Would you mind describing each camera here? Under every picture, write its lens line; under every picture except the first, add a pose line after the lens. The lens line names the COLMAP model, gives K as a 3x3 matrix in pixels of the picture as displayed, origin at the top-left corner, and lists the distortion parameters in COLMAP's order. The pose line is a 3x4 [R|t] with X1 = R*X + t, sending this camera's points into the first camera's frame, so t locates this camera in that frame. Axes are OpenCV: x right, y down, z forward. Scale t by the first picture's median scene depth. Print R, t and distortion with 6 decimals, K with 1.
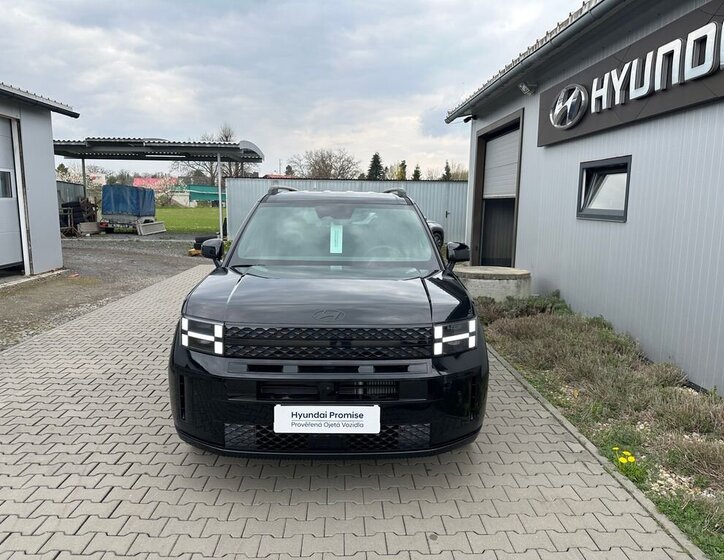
lens RADIAL K [[524.8, 0, 362.0], [0, 524.8, 280.0], [0, 0, 1]] dist [0.006934, -0.006697]
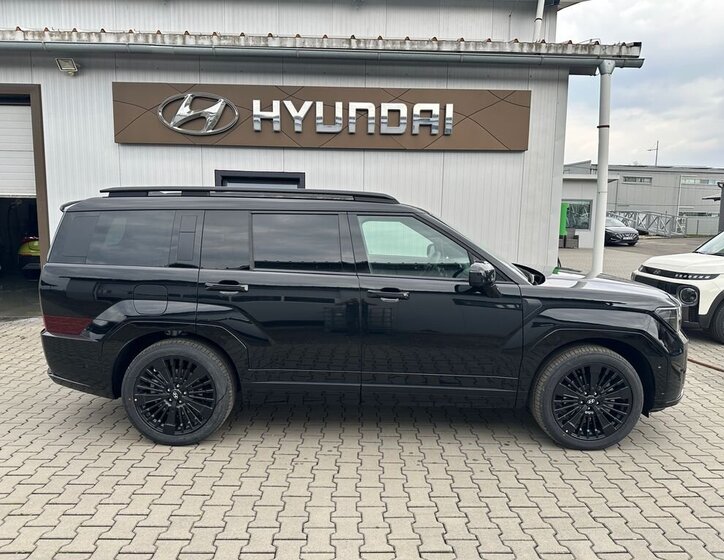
lens RADIAL K [[524.8, 0, 362.0], [0, 524.8, 280.0], [0, 0, 1]] dist [0.006934, -0.006697]
pose [[0.010577, -0.136616, 0.990568, -0.988519], [0.126249, 0.982878, 0.134208, -0.165875], [-0.991942, 0.123639, 0.027643, 1.058585]]
